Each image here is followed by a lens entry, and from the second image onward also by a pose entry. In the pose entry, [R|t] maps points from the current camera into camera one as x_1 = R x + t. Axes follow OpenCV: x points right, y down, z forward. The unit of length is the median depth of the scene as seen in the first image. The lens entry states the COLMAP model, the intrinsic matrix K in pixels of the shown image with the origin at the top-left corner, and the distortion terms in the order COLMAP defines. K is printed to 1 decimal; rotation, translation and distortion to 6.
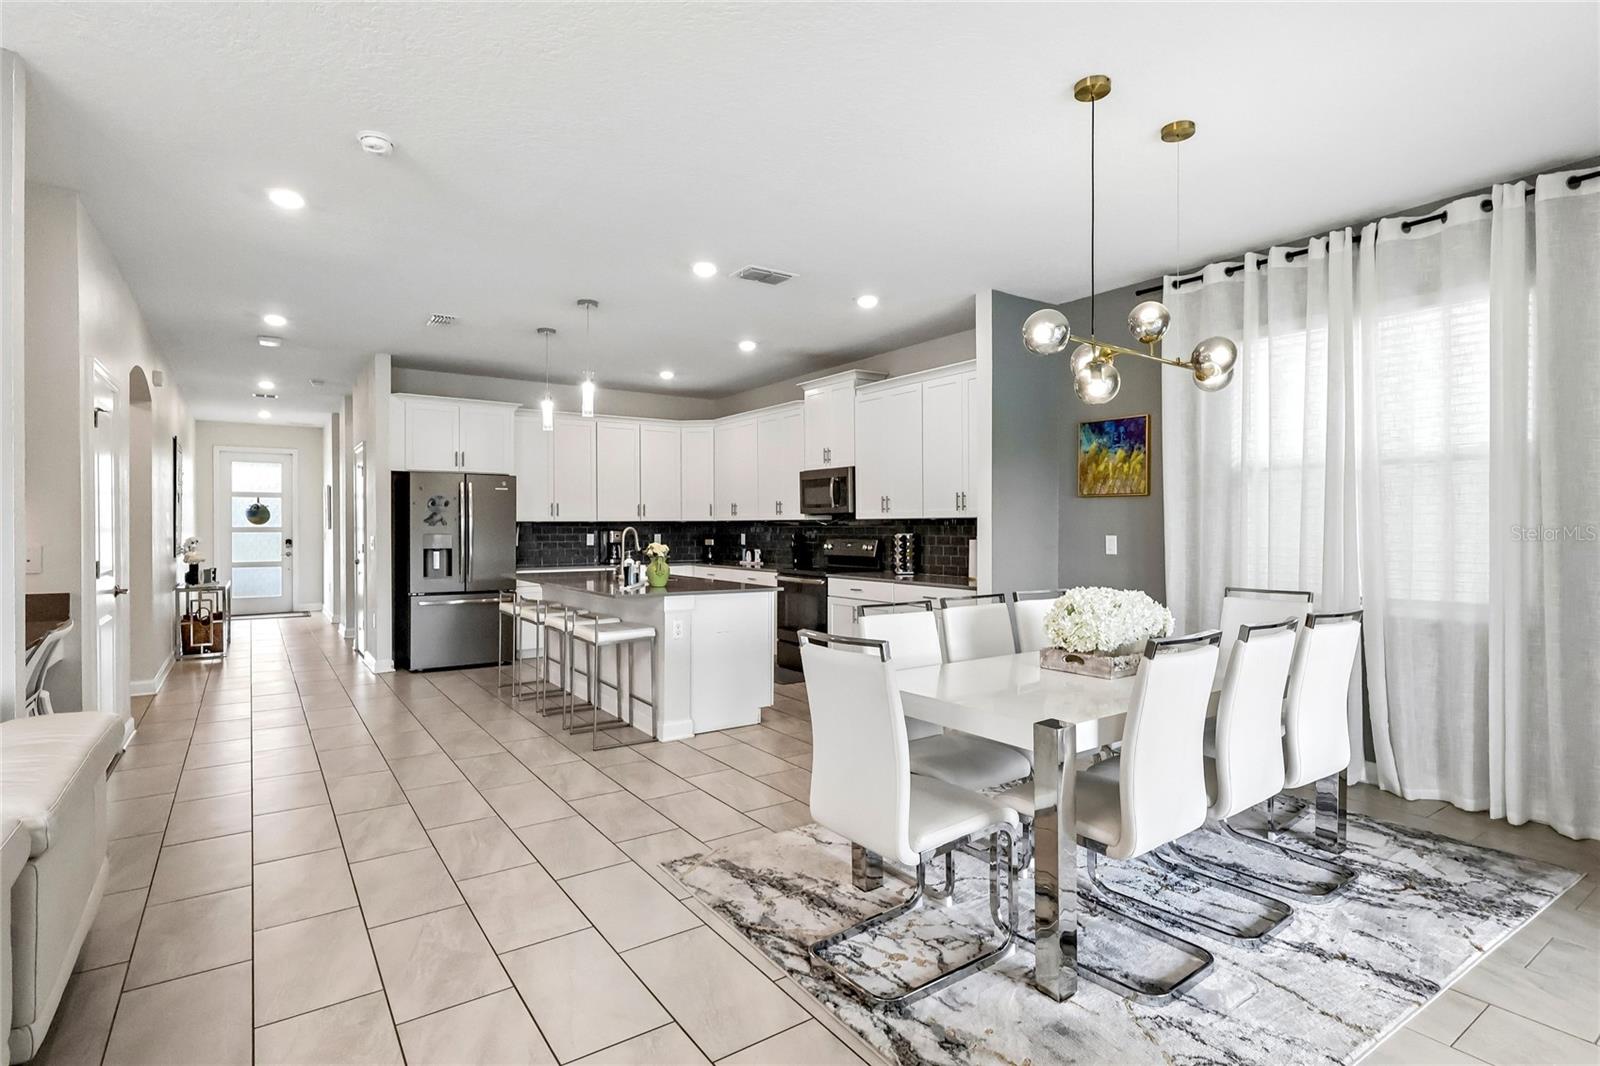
lens RADIAL K [[797.2, 0, 795.2], [0, 797.2, 533.2], [0, 0, 1]] dist [-0.004331, 0.001255]
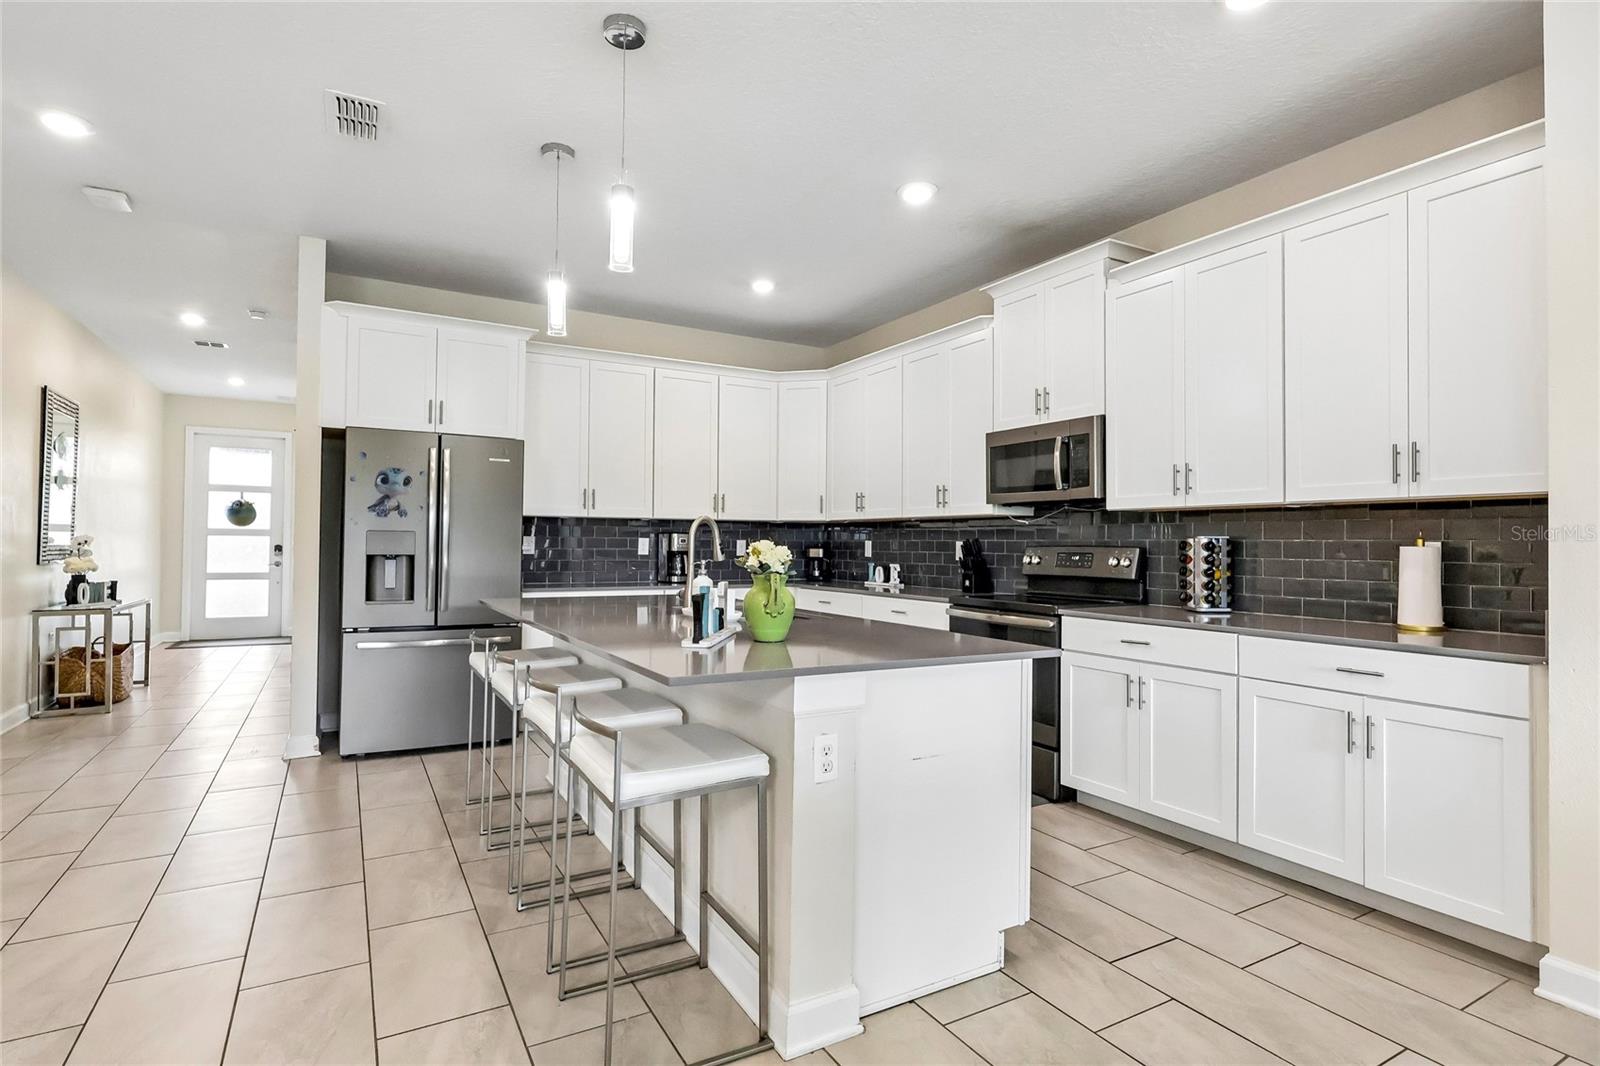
lens RADIAL K [[797.2, 0, 797.1], [0, 797.2, 530.4], [0, 0, 1]] dist [-0.004331, 0.001255]
pose [[0.996618, 0.009482, -0.081629, -0.095277], [-0.011658, 0.999588, -0.026218, 0.013825], [0.081347, 0.027081, 0.996318, 0.441892]]
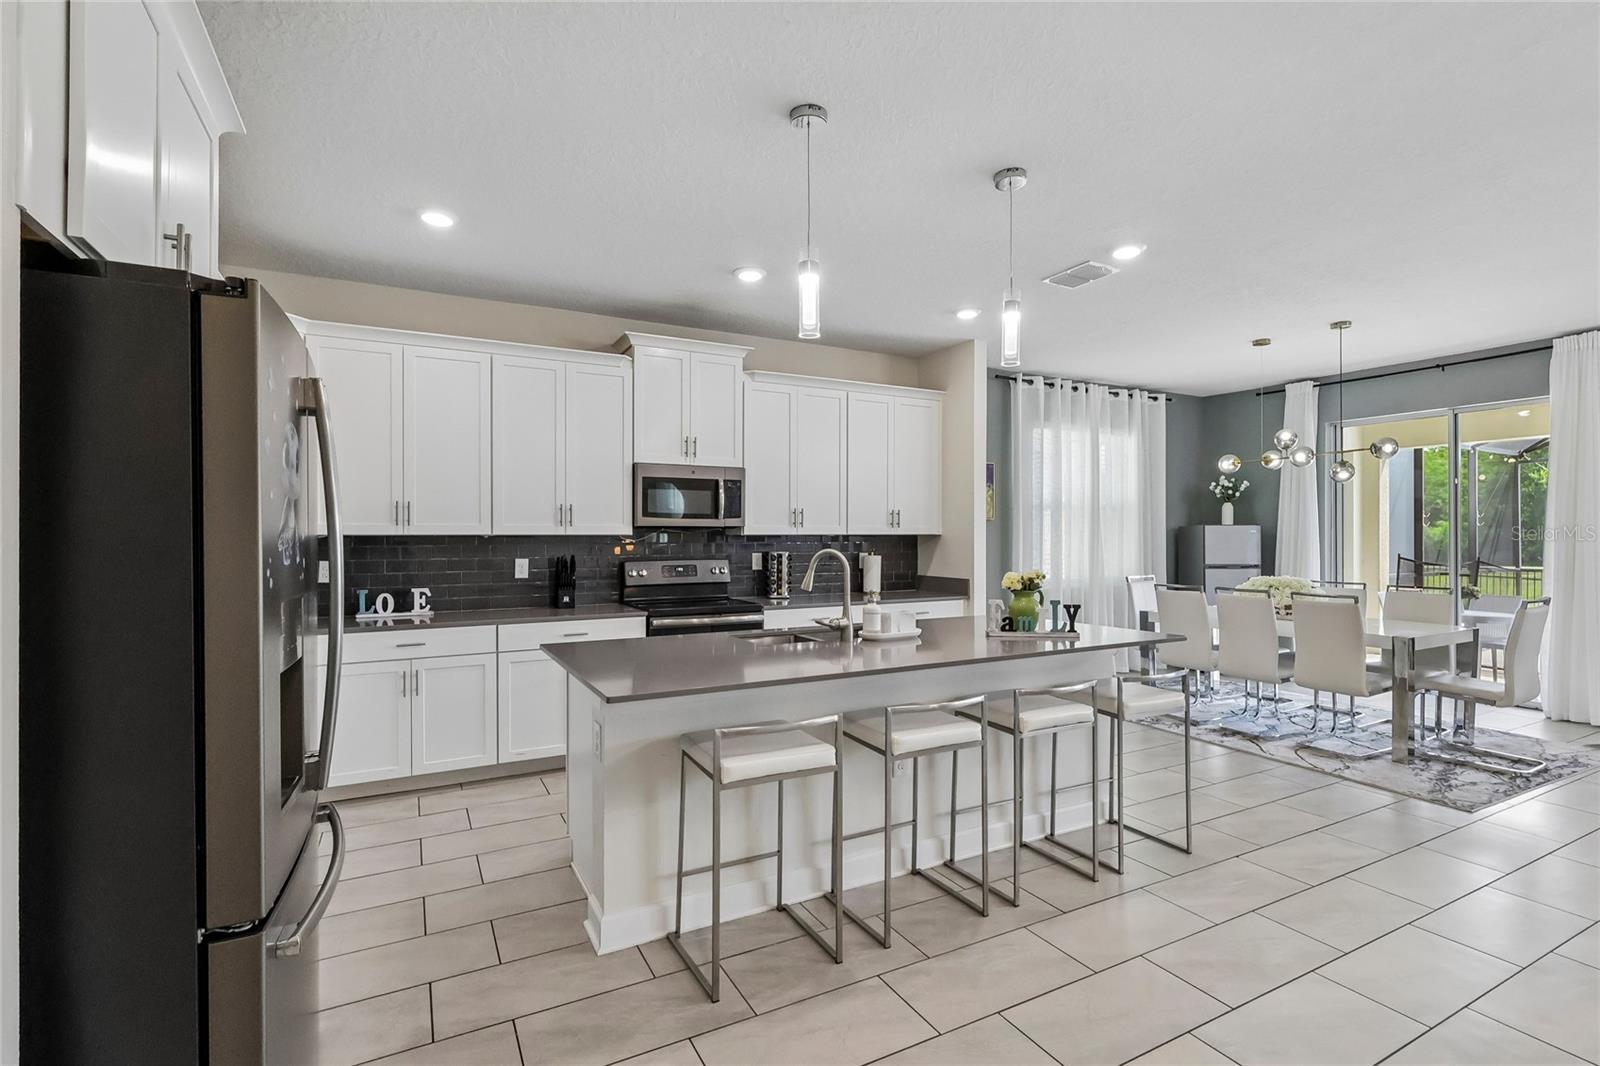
lens RADIAL K [[738.8, 0, 802.1], [0, 738.8, 540.2], [0, 0, 1]] dist [-0.004172, 0.001315]
pose [[0.109940, -0.002557, 0.993935, -0.665822], [0.011649, 0.999931, 0.001283, -0.012897], [-0.993870, 0.011438, 0.109962, 0.883198]]
